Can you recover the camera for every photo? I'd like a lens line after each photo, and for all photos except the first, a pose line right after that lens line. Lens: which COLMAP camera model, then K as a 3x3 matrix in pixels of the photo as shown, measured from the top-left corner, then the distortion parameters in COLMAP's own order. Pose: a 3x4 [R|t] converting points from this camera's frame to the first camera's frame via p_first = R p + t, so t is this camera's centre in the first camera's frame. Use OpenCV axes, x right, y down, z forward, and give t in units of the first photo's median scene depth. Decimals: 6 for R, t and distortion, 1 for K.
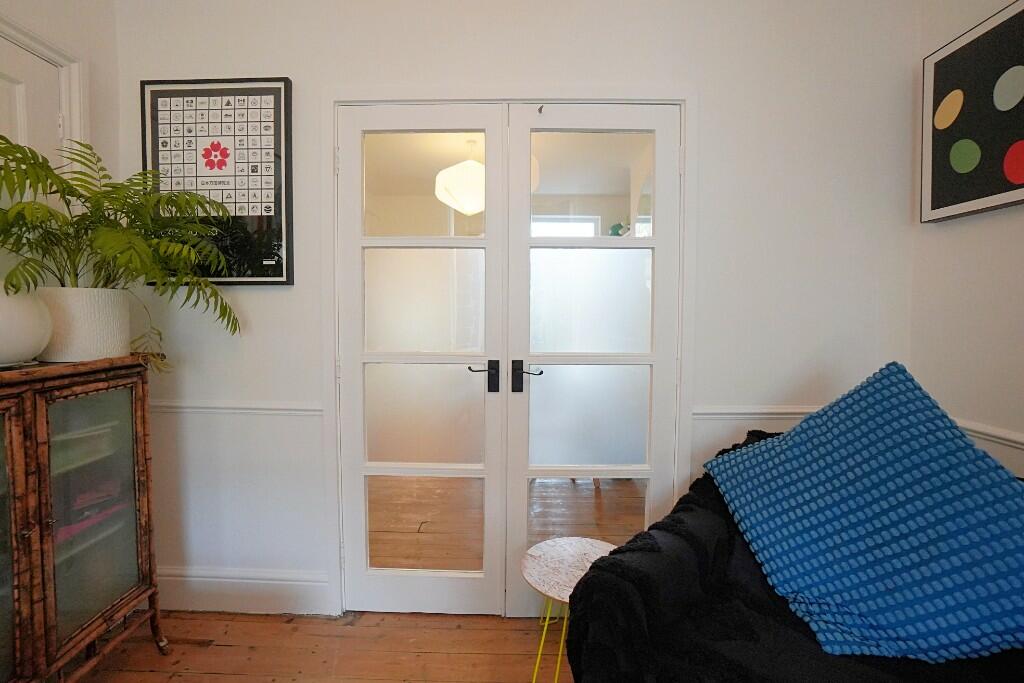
lens RADIAL K [[457.5, 0, 503.8], [0, 457.5, 332.2], [0, 0, 1]] dist [-0.063600, 0.025139]
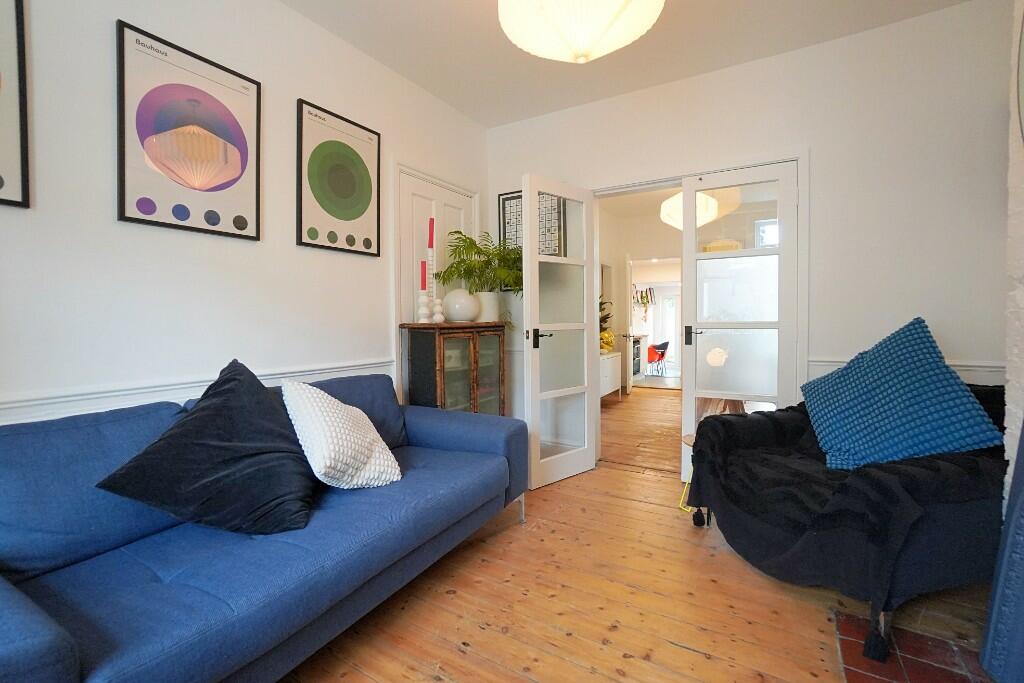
lens RADIAL K [[457.5, 0, 503.8], [0, 457.5, 332.2], [0, 0, 1]] dist [-0.063600, 0.025139]
pose [[0.854593, 0.002099, -0.519295, 0.378061], [-0.009029, 0.999901, -0.010818, 0.128377], [0.519221, 0.013934, 0.854527, -0.960406]]
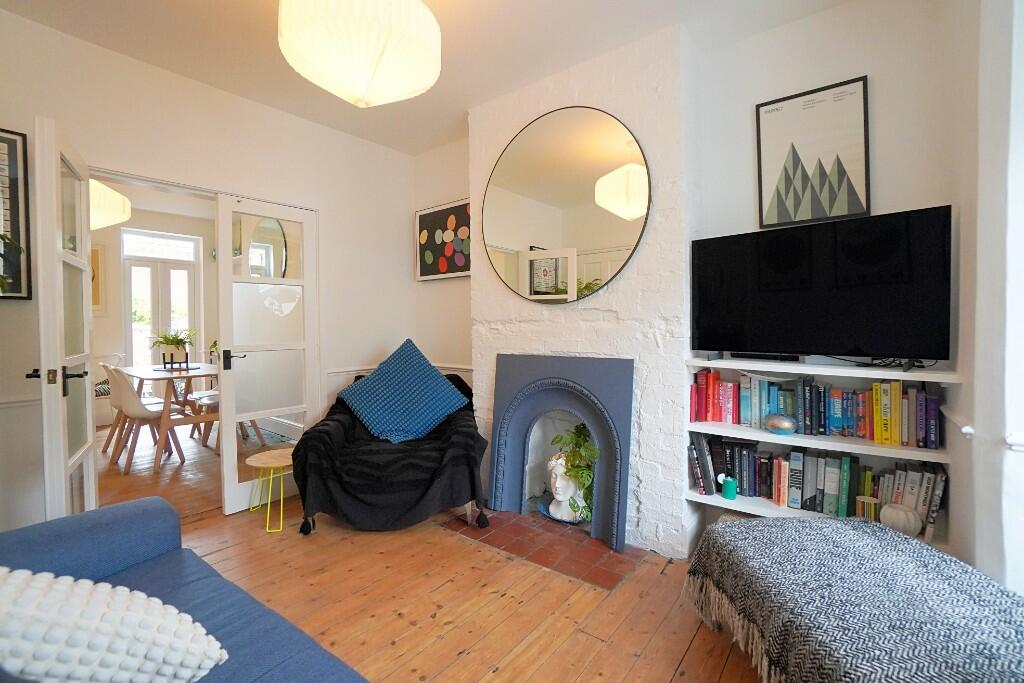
lens RADIAL K [[457.5, 0, 503.8], [0, 457.5, 332.2], [0, 0, 1]] dist [-0.063600, 0.025139]
pose [[0.617367, -0.024369, 0.786298, -0.736852], [0.043236, 0.999060, -0.002984, 0.053221], [-0.785487, 0.035839, 0.617840, -0.921903]]
